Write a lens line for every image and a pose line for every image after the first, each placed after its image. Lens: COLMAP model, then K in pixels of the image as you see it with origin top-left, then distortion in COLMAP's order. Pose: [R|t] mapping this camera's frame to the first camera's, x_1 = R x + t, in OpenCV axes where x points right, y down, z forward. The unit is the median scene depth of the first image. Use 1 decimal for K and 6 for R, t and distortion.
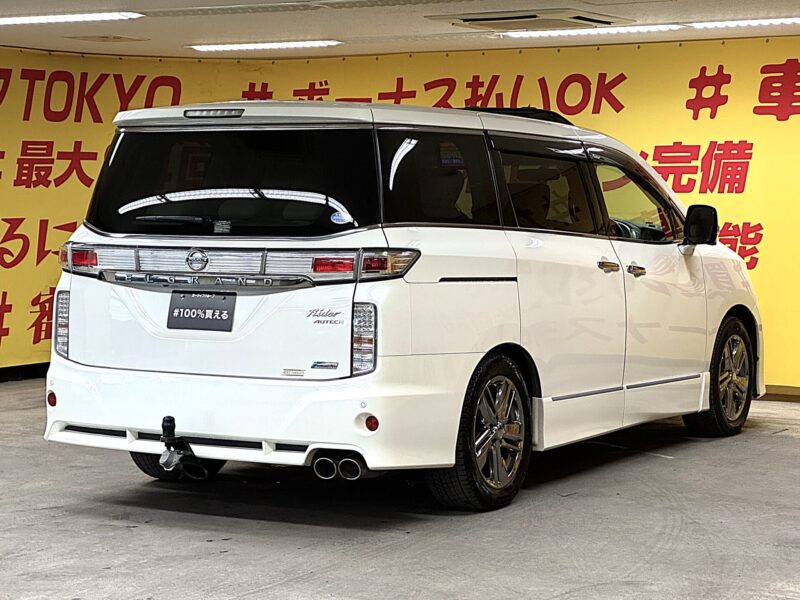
lens RADIAL K [[1838.9, 0, 400.0], [0, 1838.9, 300.0], [0, 0, 1]] dist [0.185703, 0.413249]
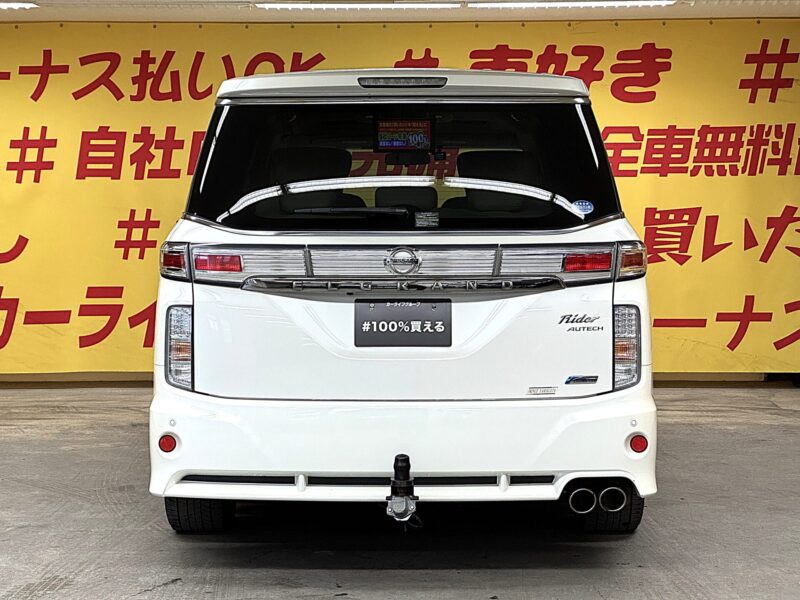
lens RADIAL K [[1763.3, 0, 390.6], [0, 1763.3, 300.9], [0, 0, 1]] dist [0.099782, 1.033617]
pose [[0.872440, -0.040107, 0.487073, -0.495803], [0.035572, 0.999195, 0.018560, -0.018659], [-0.487425, 0.001134, 0.873164, 0.317422]]
